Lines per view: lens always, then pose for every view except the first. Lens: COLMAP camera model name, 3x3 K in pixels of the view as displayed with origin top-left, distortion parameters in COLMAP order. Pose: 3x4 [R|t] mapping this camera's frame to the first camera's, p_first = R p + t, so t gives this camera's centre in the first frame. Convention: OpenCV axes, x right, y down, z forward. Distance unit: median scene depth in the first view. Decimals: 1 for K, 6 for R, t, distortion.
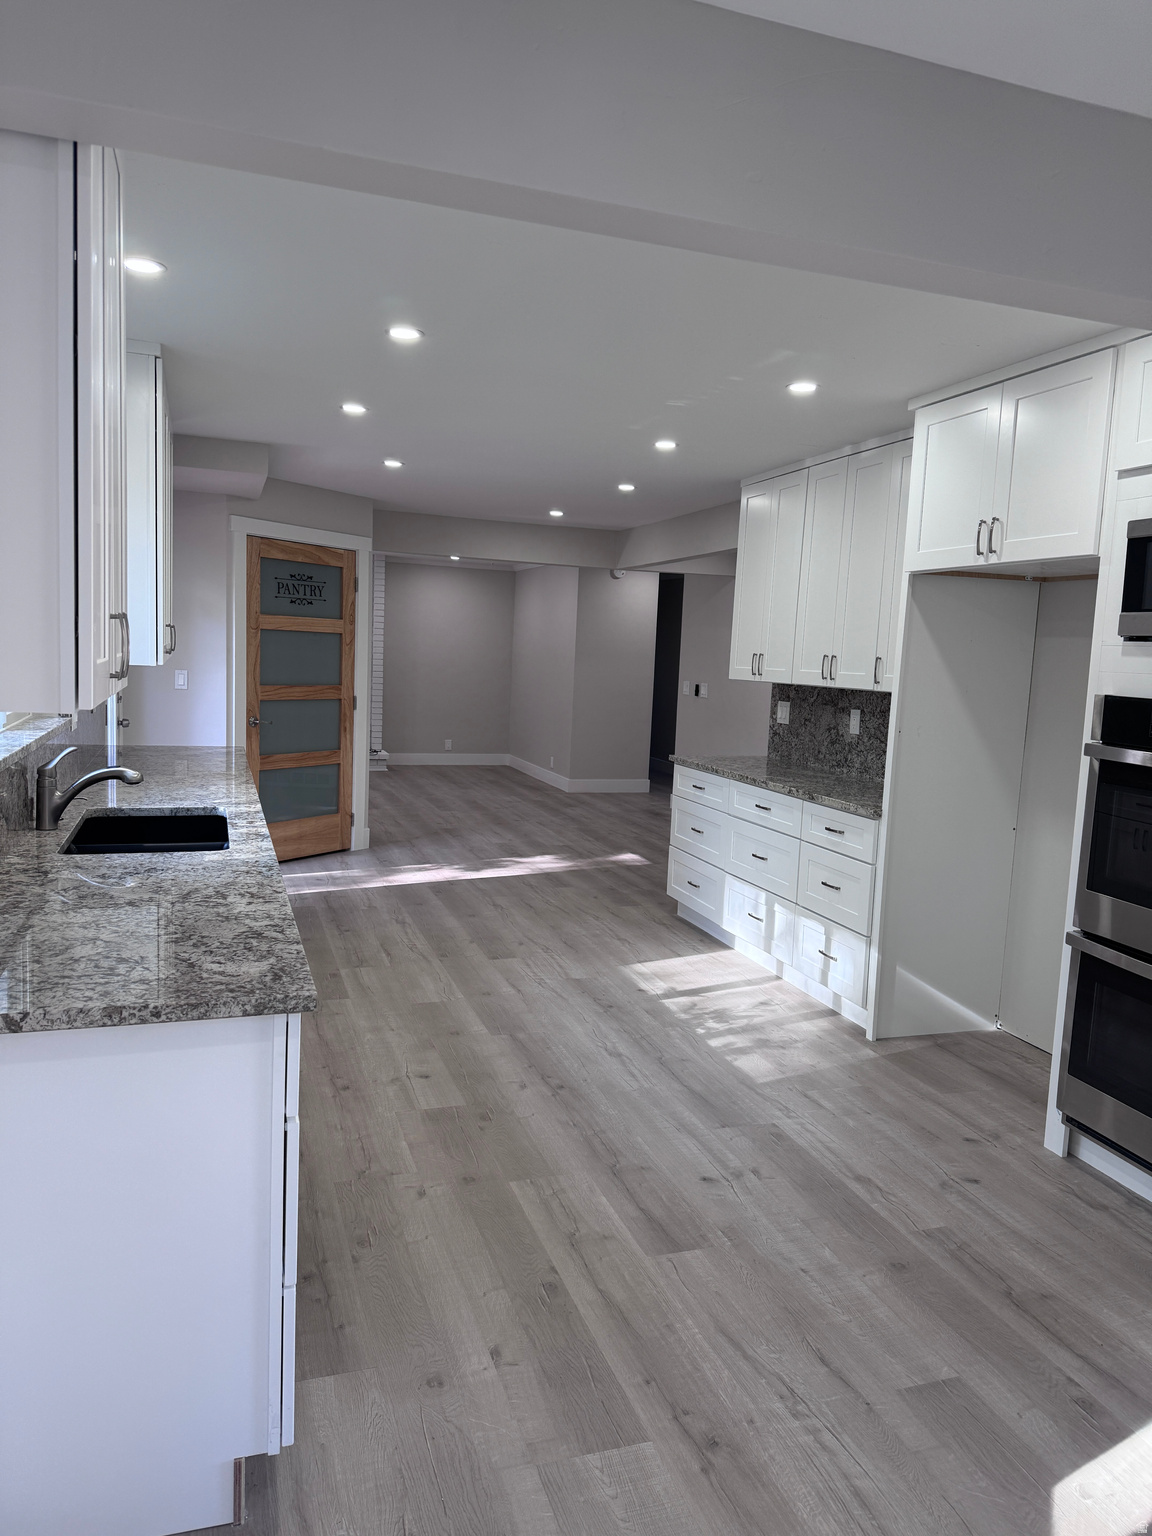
lens RADIAL K [[1063.7, 0, 577.8], [0, 1063.7, 768.3], [0, 0, 1]] dist [0.137984, -0.228352]
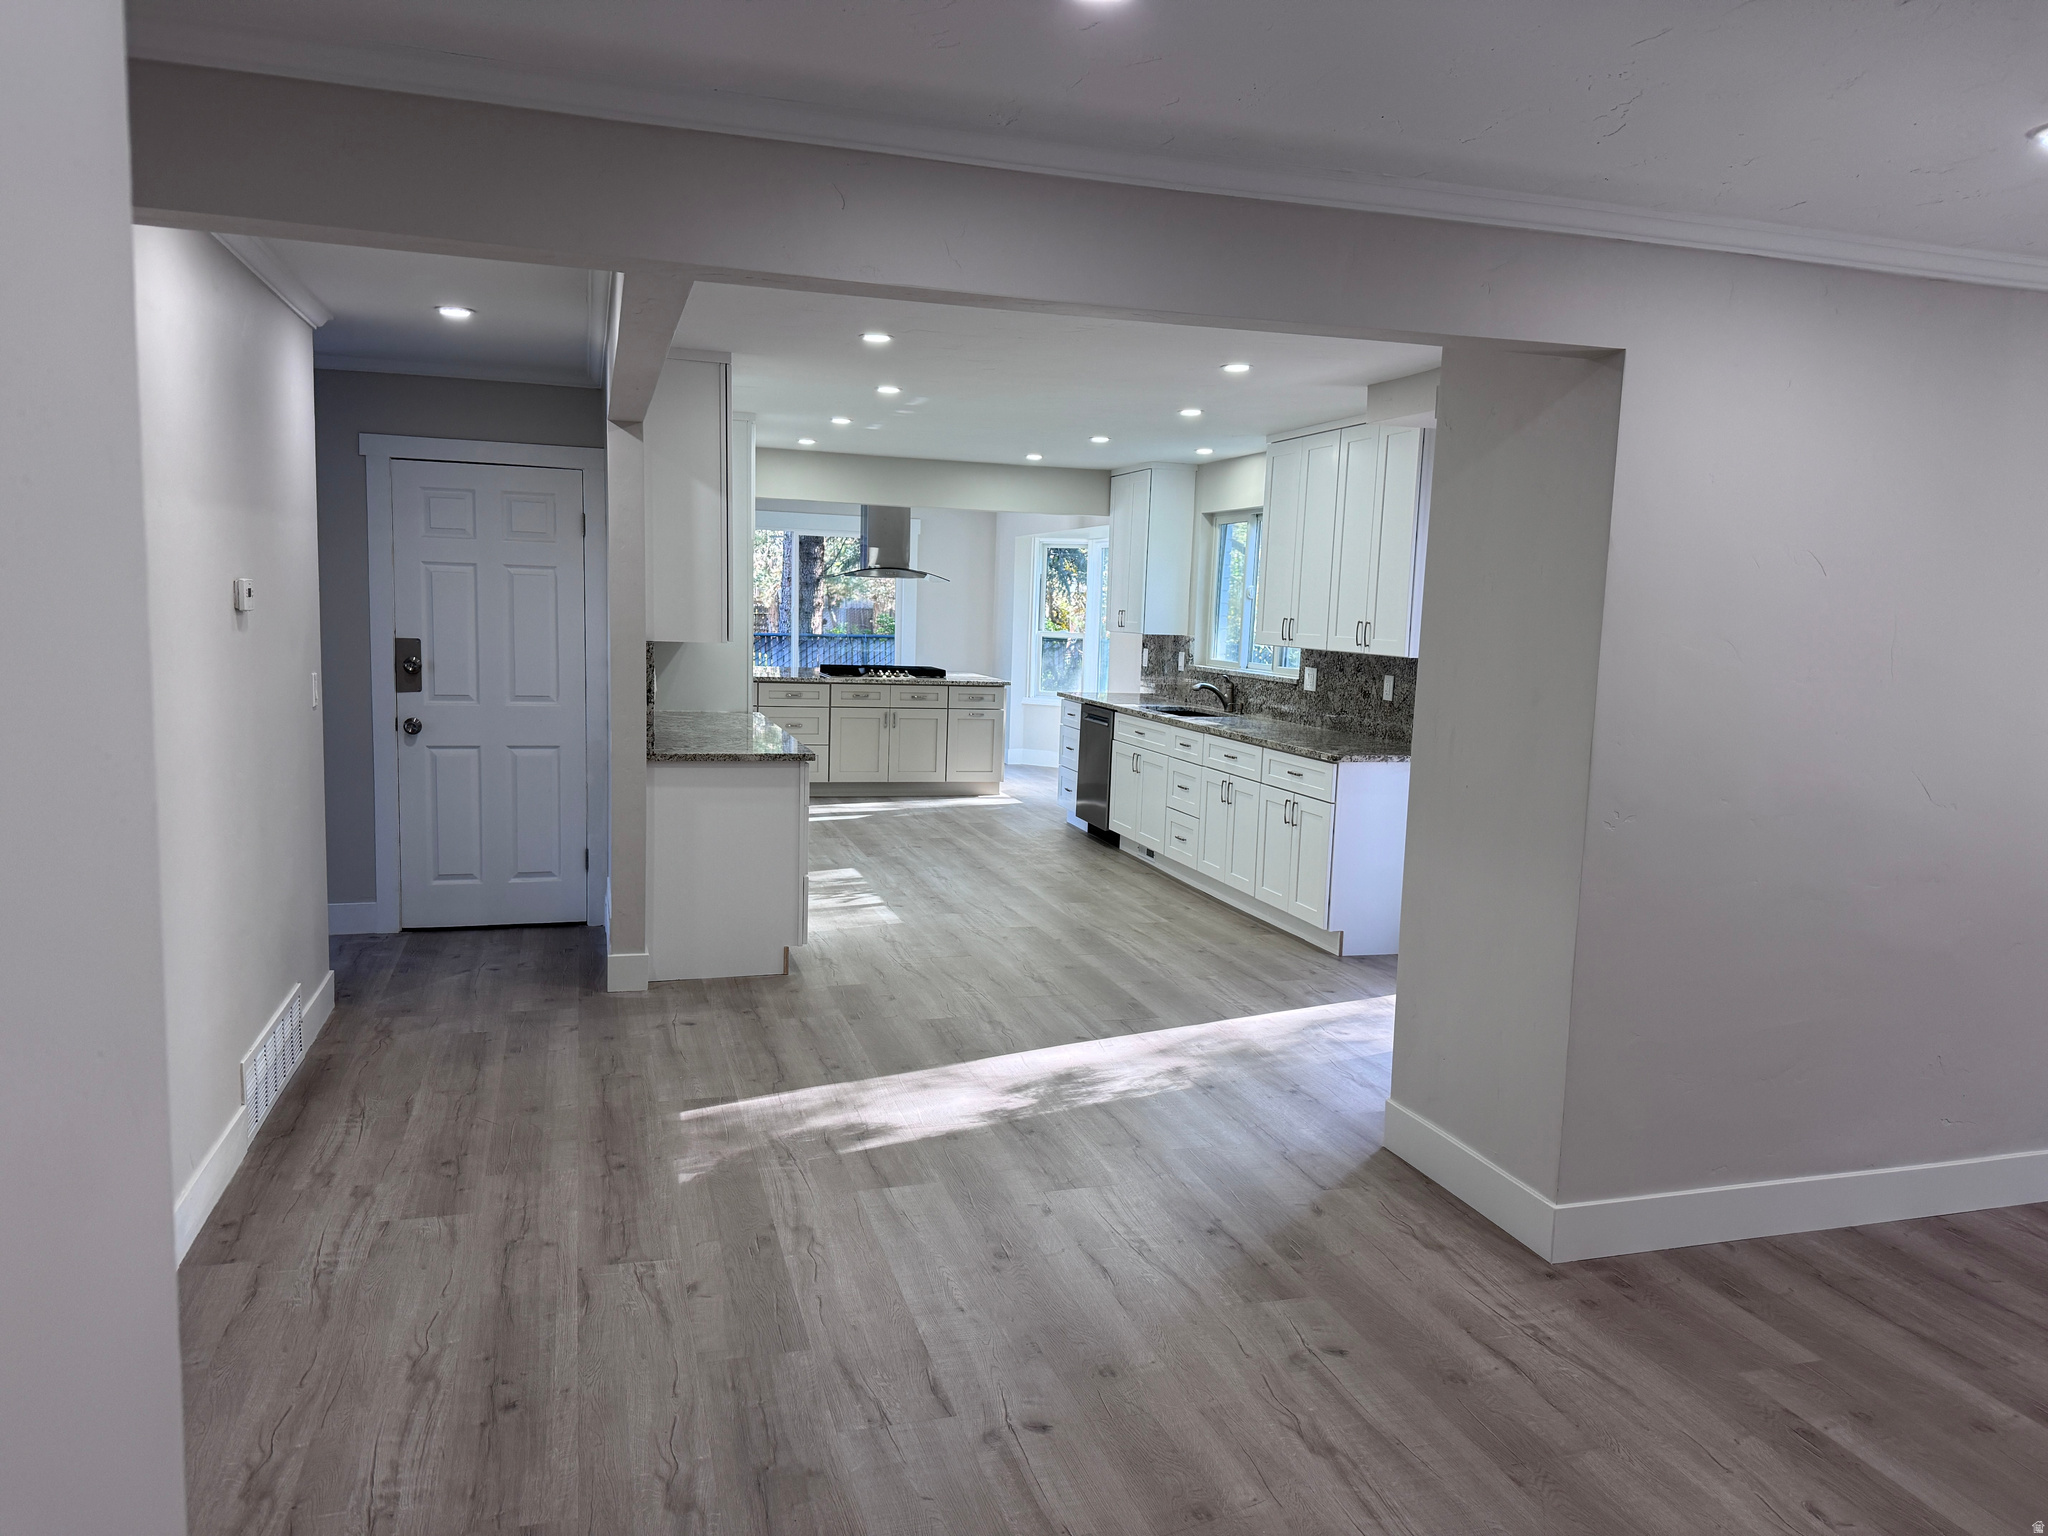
lens RADIAL K [[1418.3, 0, 1024.0], [0, 1418.3, 768.0], [0, 0, 1]] dist [0.137984, -0.228352]
pose [[-0.996316, -0.082244, 0.024282, -0.111367], [-0.074624, 0.971031, 0.227004, -0.330130], [-0.042249, 0.224356, -0.973591, 2.770756]]
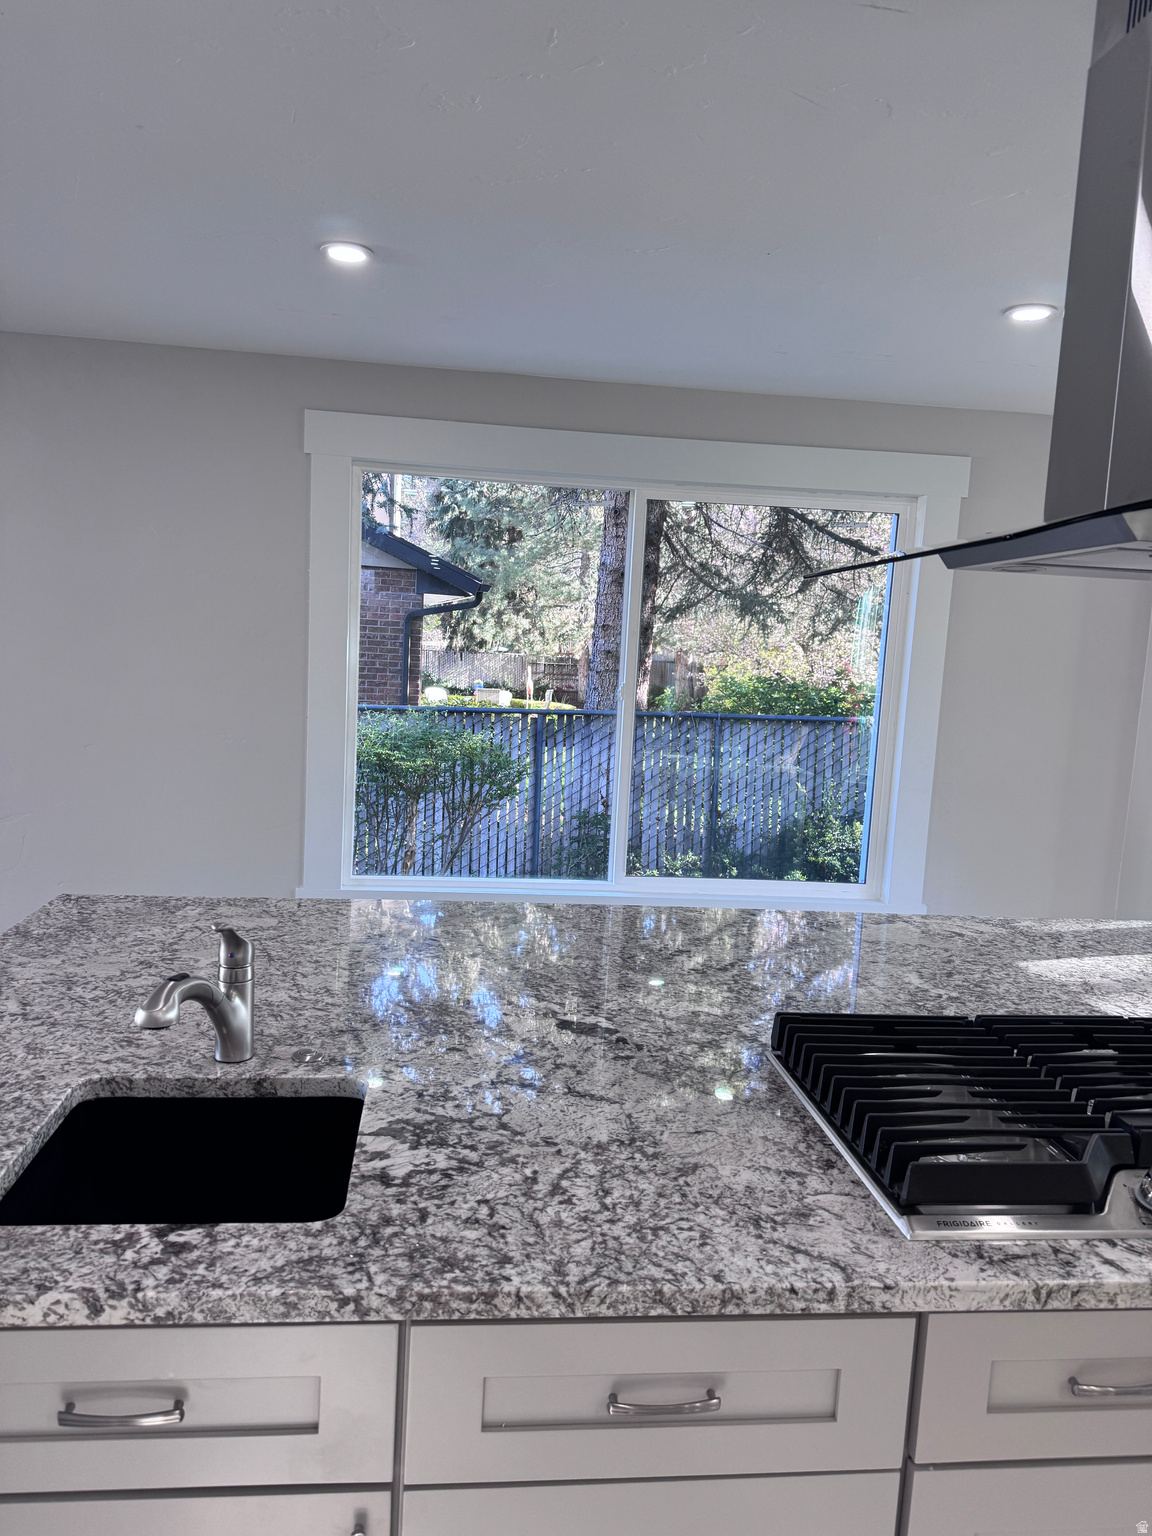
lens RADIAL K [[1094.7, 0, 570.7], [0, 1094.7, 771.1], [0, 0, 1]] dist [0.005861, 0.004241]
pose [[-0.970856, -0.125106, 0.204419, 0.361856], [-0.076312, 0.969917, 0.231165, -0.056477], [-0.227189, 0.208828, -0.951197, 0.488508]]
